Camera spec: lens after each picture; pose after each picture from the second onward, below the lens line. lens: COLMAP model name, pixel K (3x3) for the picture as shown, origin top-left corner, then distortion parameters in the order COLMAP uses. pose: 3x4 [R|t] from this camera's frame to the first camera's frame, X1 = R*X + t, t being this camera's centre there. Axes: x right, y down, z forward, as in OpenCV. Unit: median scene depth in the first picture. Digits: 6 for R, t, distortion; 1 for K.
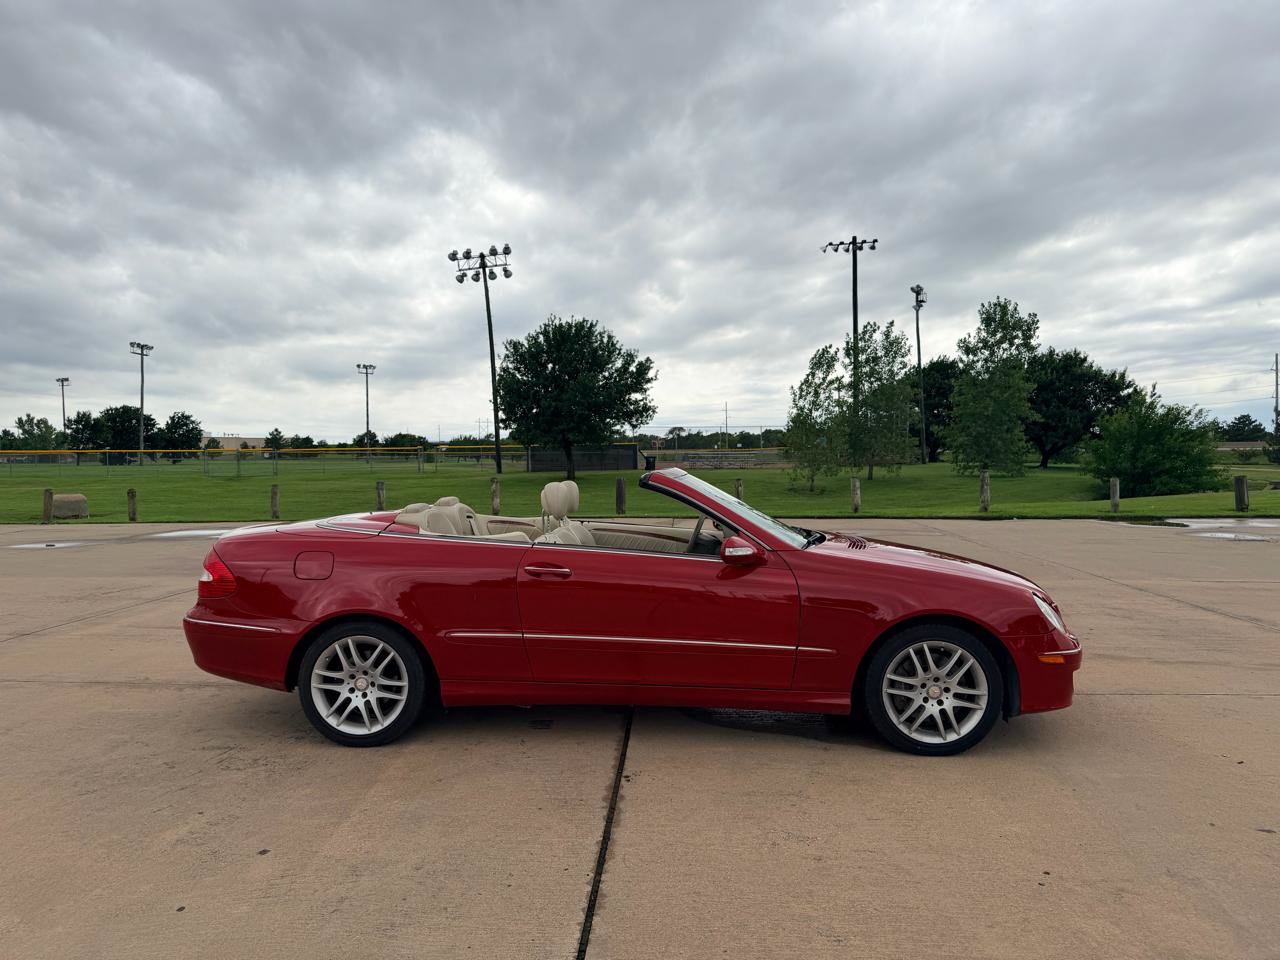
lens RADIAL K [[903.3, 0, 633.9], [0, 903.3, 498.3], [0, 0, 1]] dist [0.043779, -0.054454]
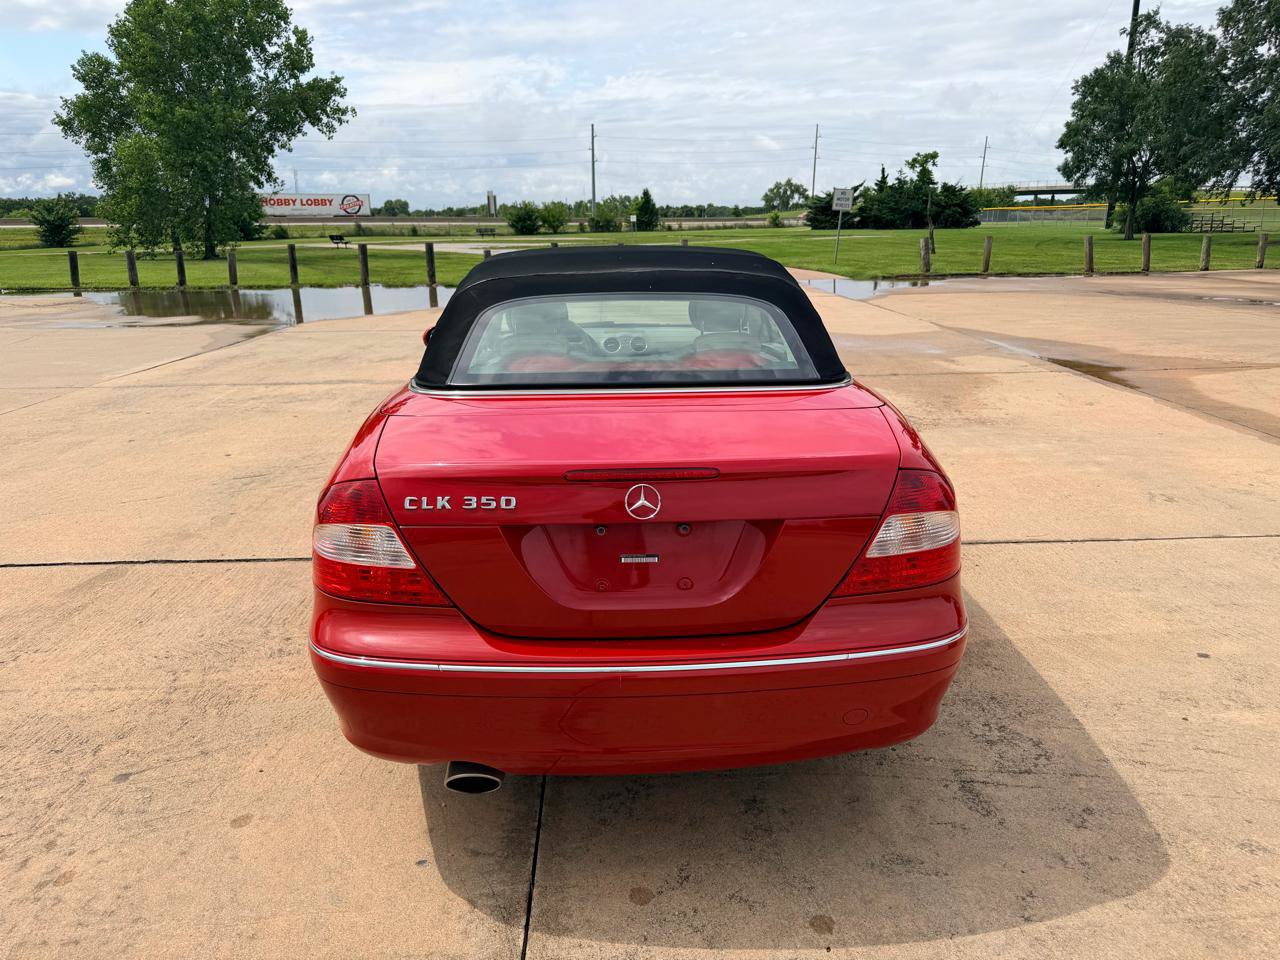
lens RADIAL K [[903.3, 0, 645.9], [0, 903.3, 479.8], [0, 0, 1]] dist [0.043779, -0.054454]
pose [[-0.107132, -0.262880, 0.958862, -0.766055], [0.057699, 0.961144, 0.269952, -0.058813], [-0.992569, 0.084246, -0.087801, 1.032959]]
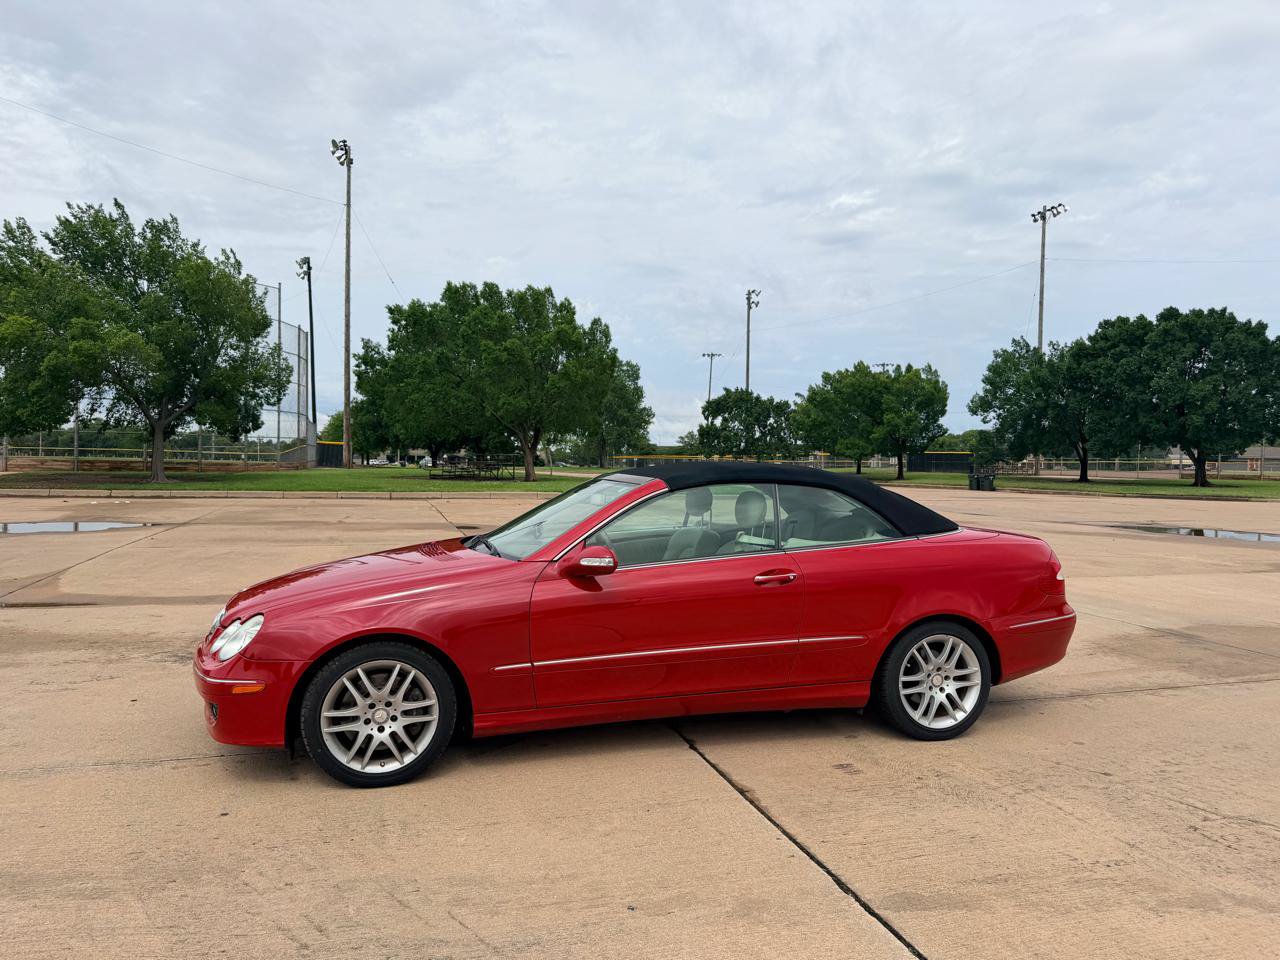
lens RADIAL K [[903.3, 0, 650.9], [0, 903.3, 501.1], [0, 0, 1]] dist [0.043779, -0.054454]
pose [[-0.936316, 0.008500, -0.351055, 0.339672], [-0.025684, 0.995372, 0.092606, -0.091908], [0.350217, 0.095725, -0.931764, 1.861075]]
